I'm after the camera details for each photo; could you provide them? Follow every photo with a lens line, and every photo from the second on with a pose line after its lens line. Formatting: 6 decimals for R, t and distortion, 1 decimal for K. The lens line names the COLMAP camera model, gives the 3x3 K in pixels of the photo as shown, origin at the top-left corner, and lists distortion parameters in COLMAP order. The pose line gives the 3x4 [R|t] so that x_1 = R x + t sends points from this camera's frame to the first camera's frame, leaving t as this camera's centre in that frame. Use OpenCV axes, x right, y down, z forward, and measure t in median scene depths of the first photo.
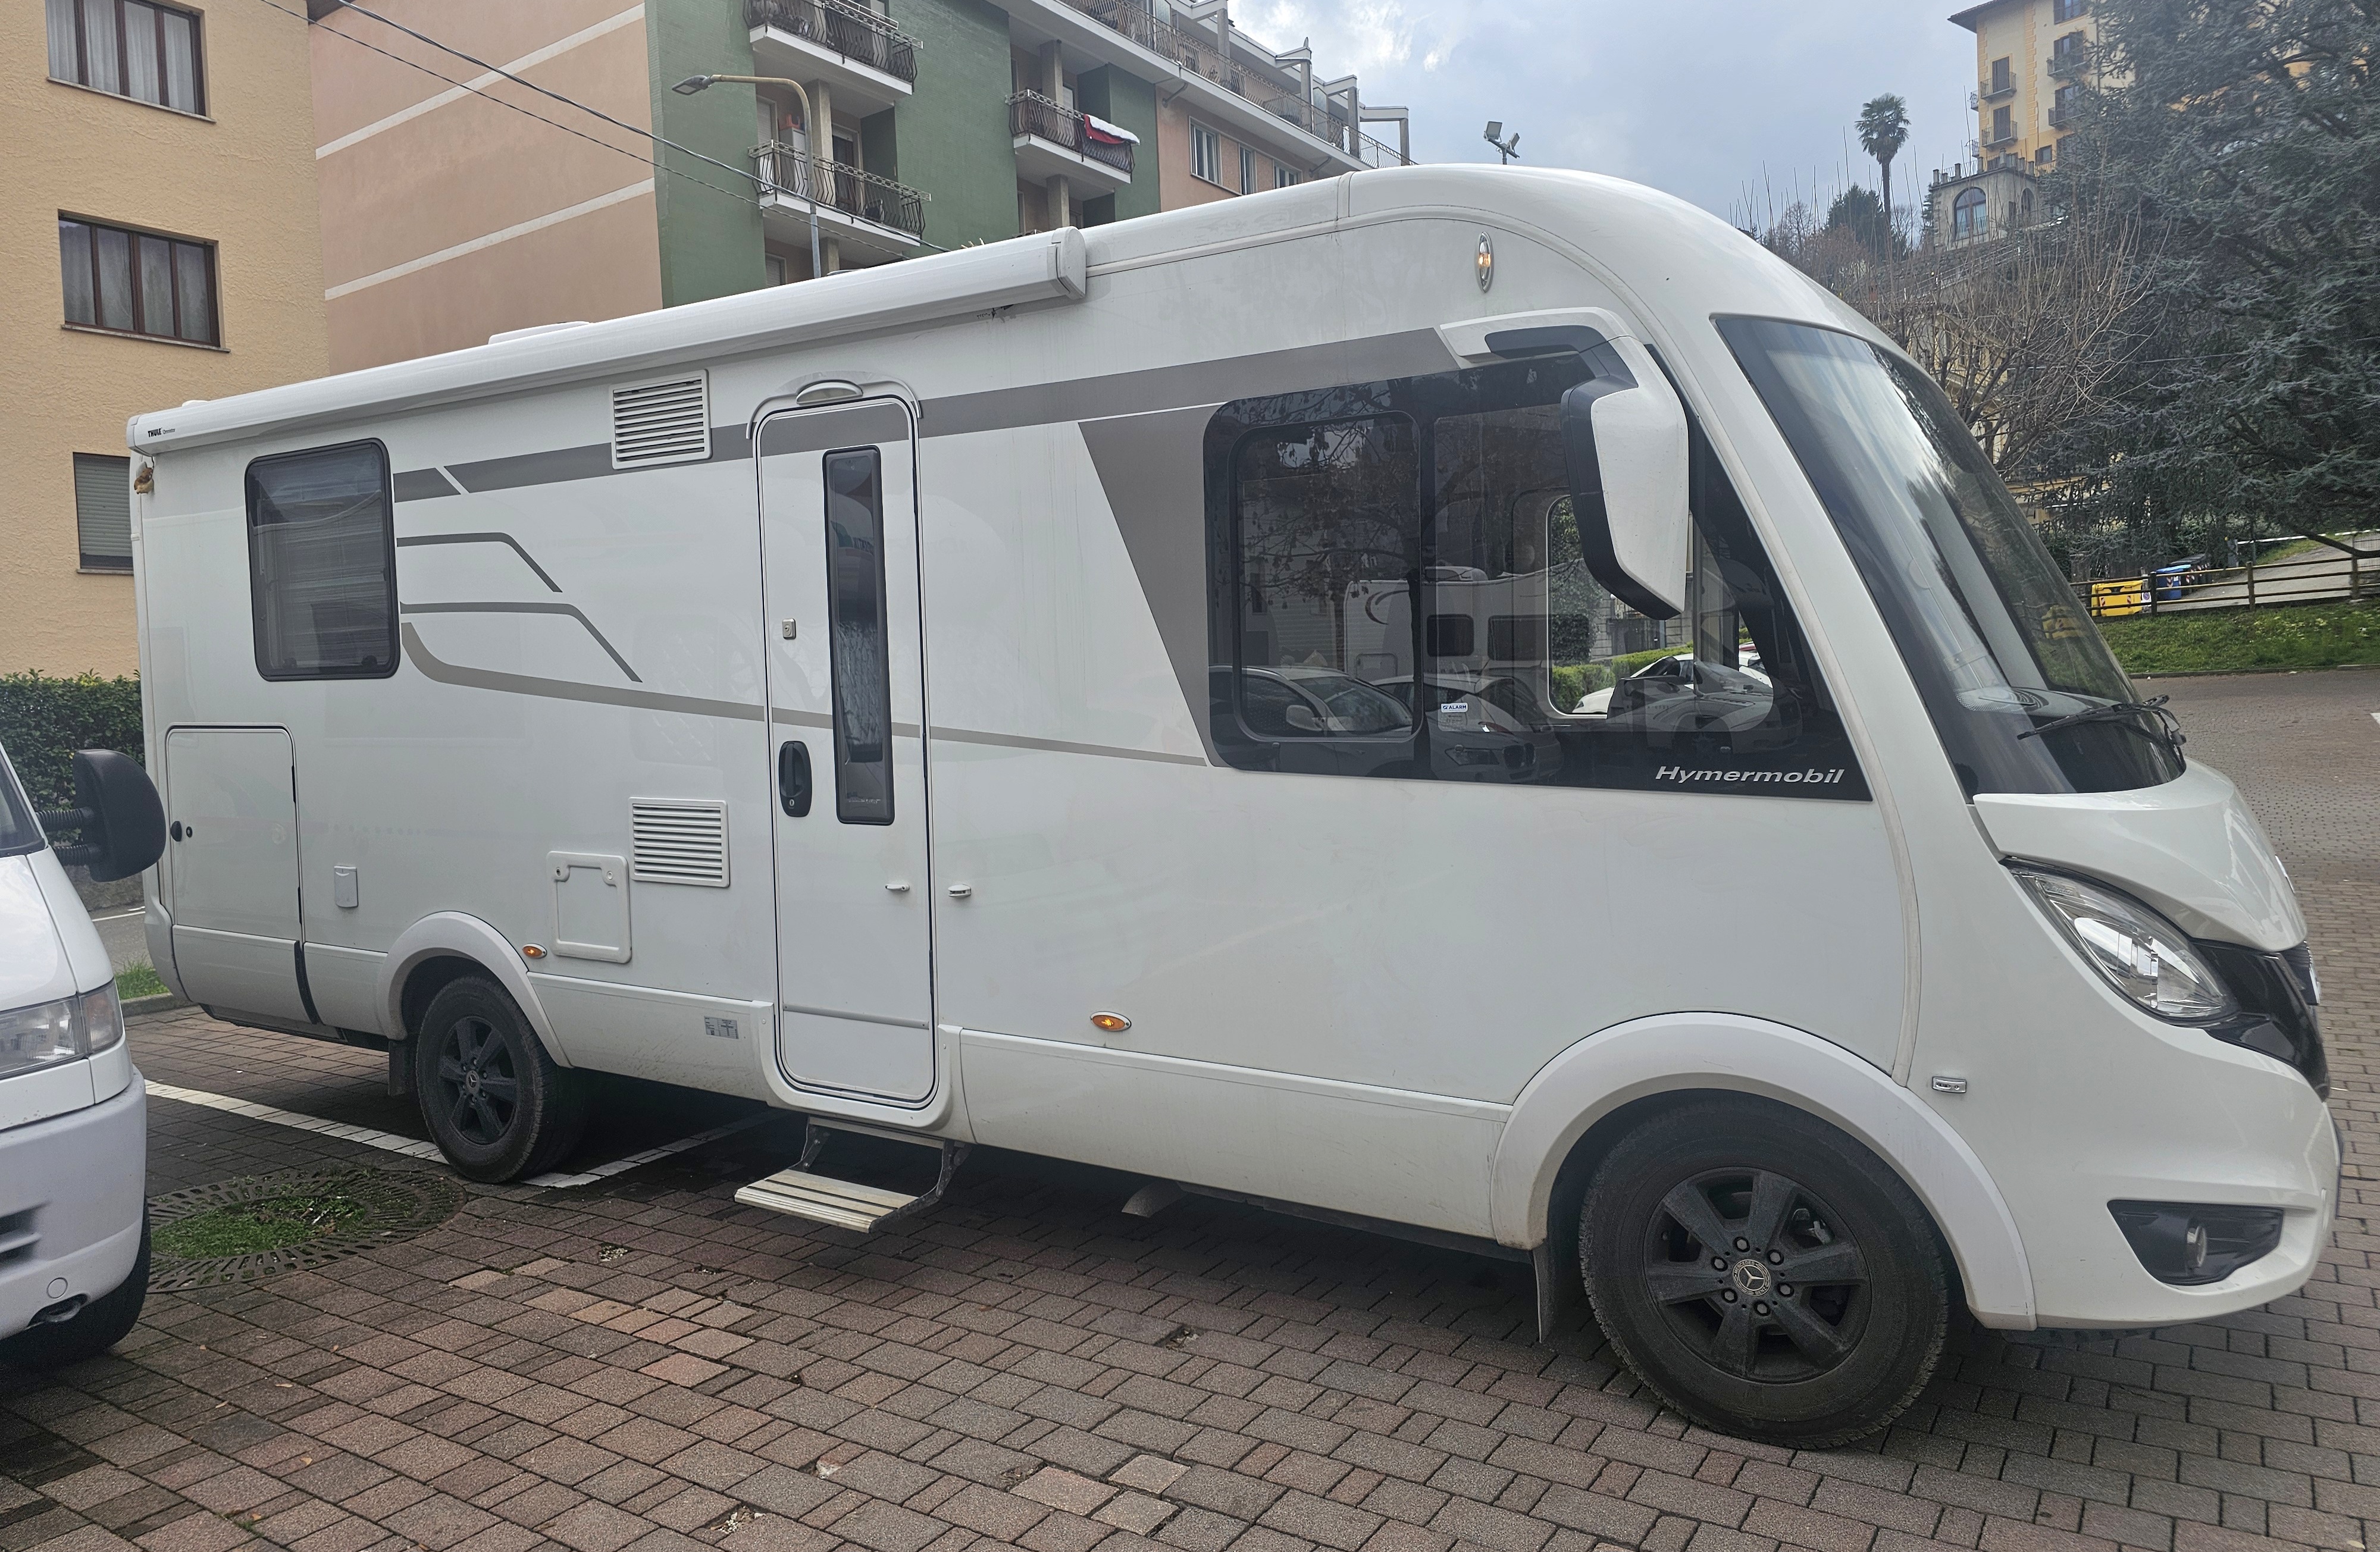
lens RADIAL K [[1636.8, 0, 1172.2], [0, 1636.8, 726.2], [0, 0, 1]] dist [0.046817, -0.036281]
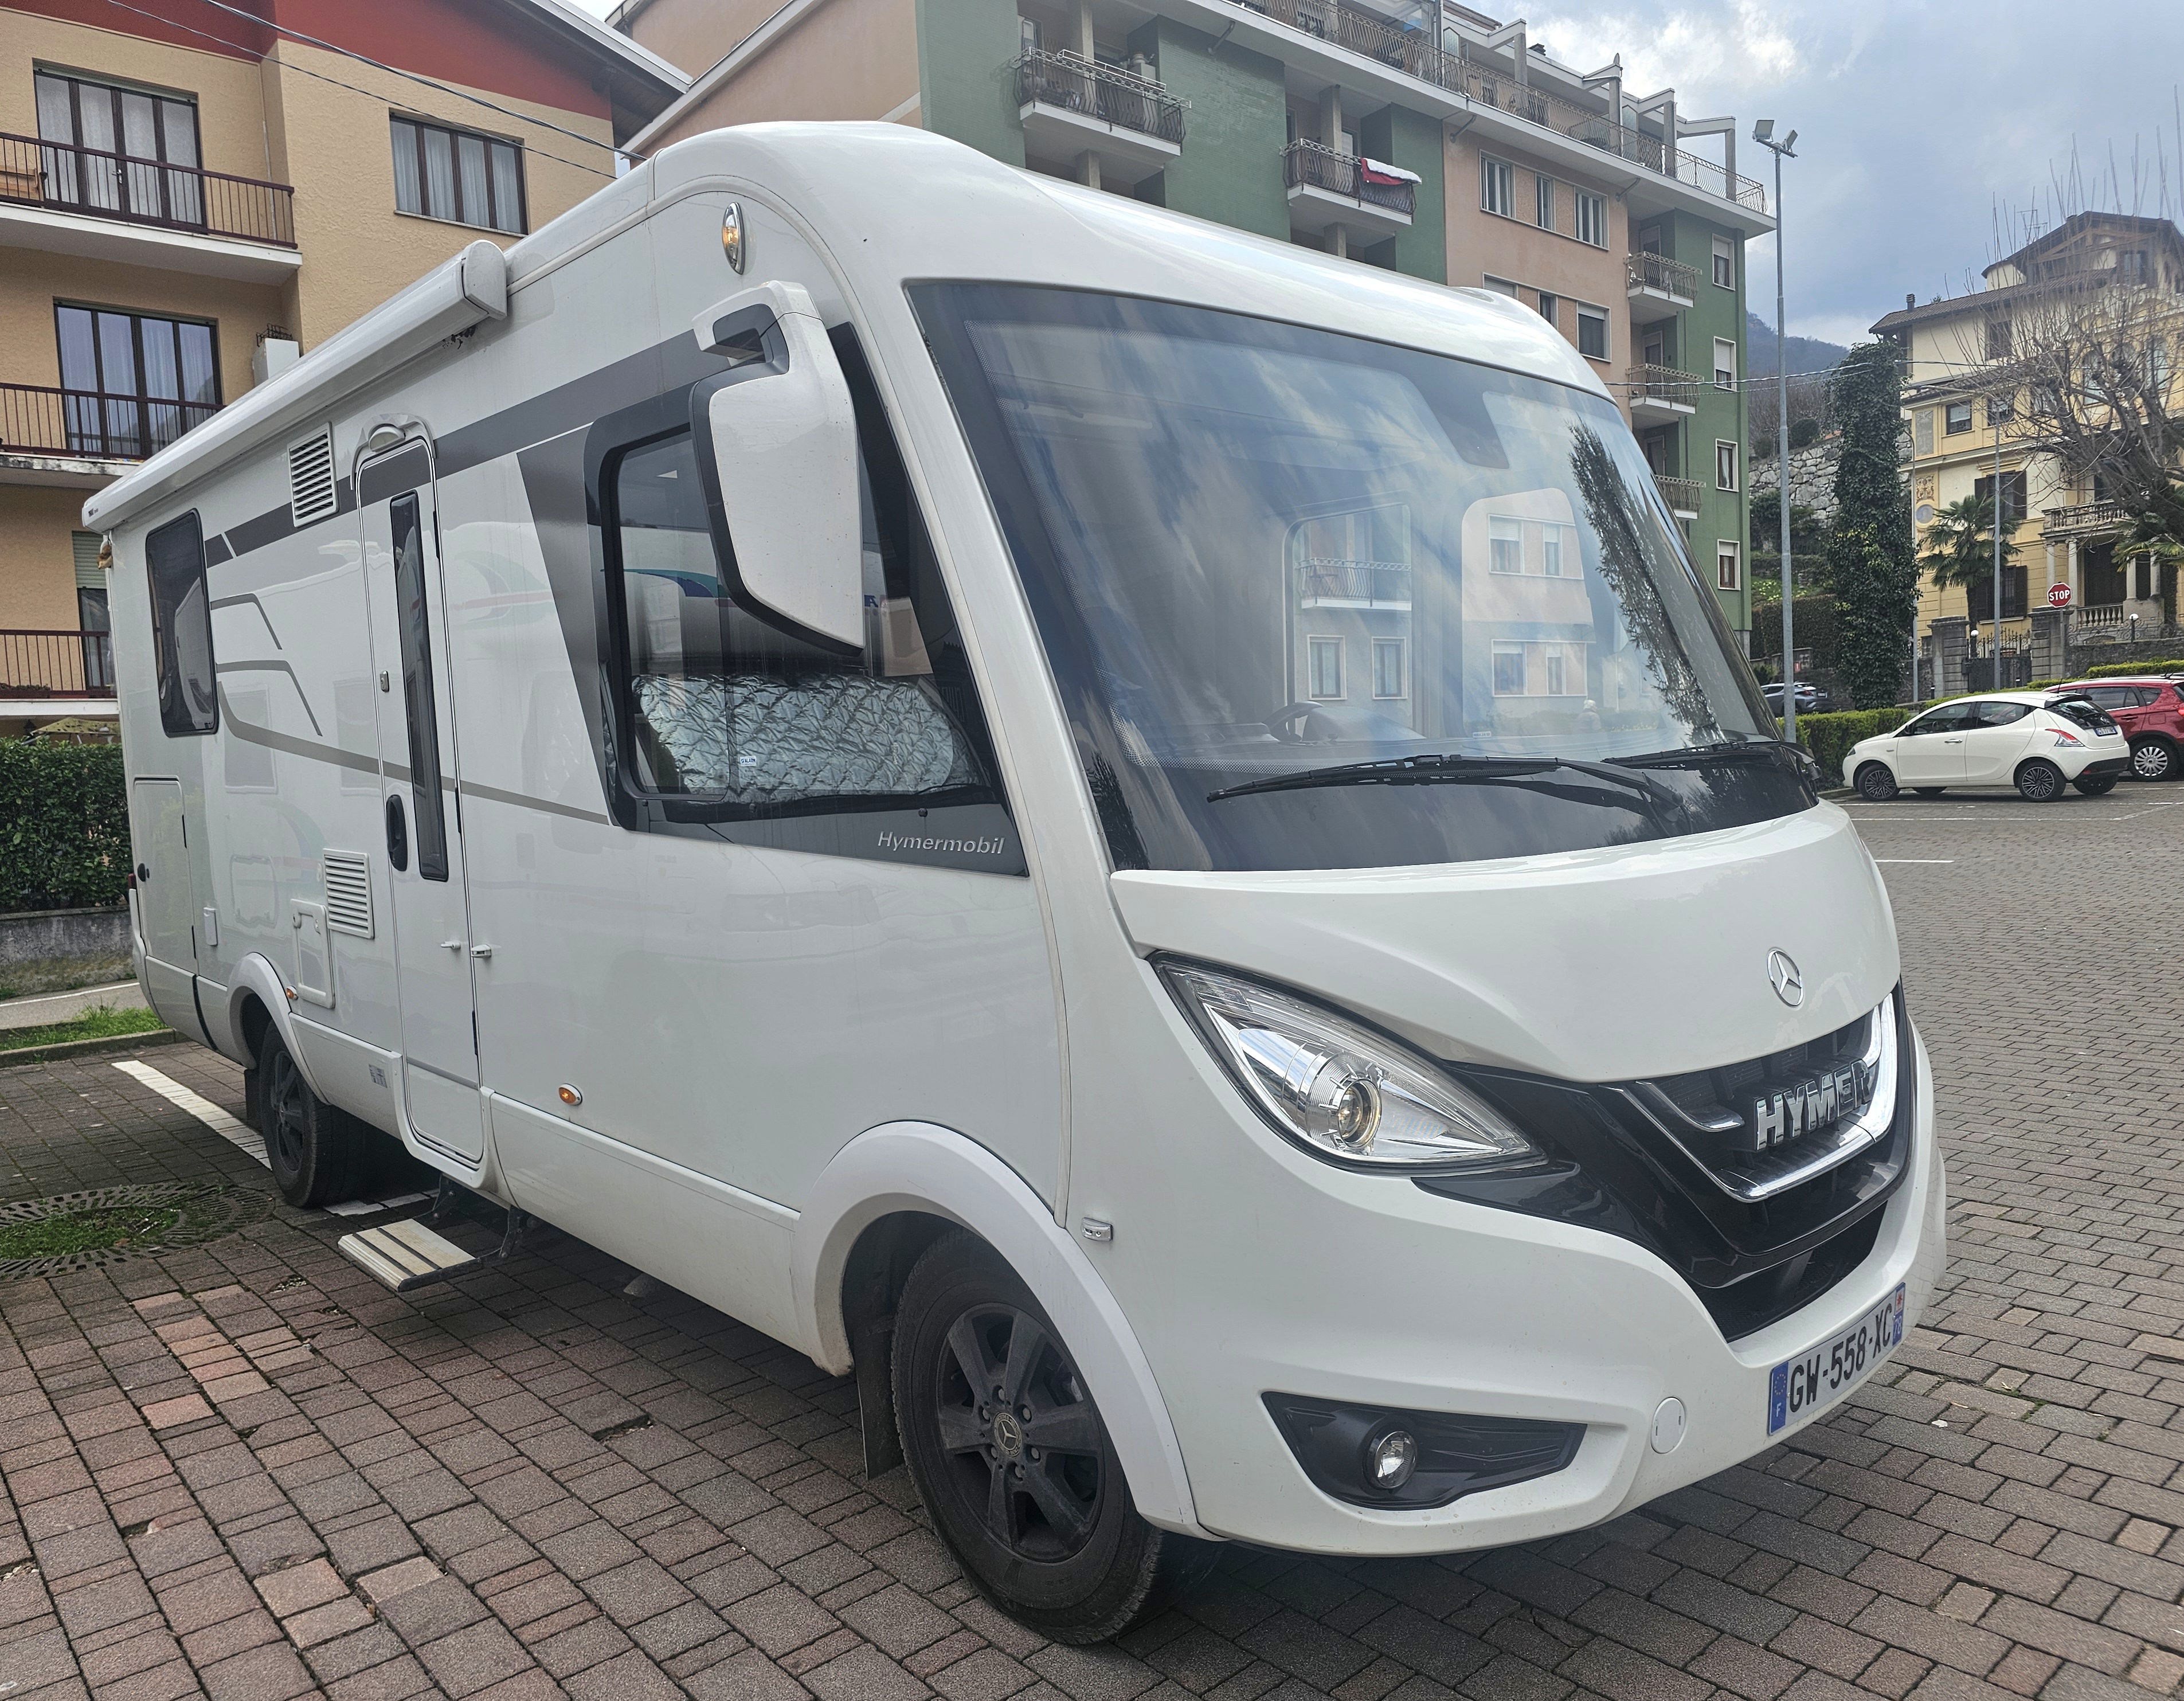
lens RADIAL K [[1583.8, 0, 1106.8], [0, 1583.8, 846.0], [0, 0, 1]] dist [0.042947, -0.033702]
pose [[0.968936, 0.010908, -0.247072, 0.446657], [-0.000161, 0.999054, 0.043476, -0.001938], [0.247313, -0.042085, 0.968021, 0.176701]]
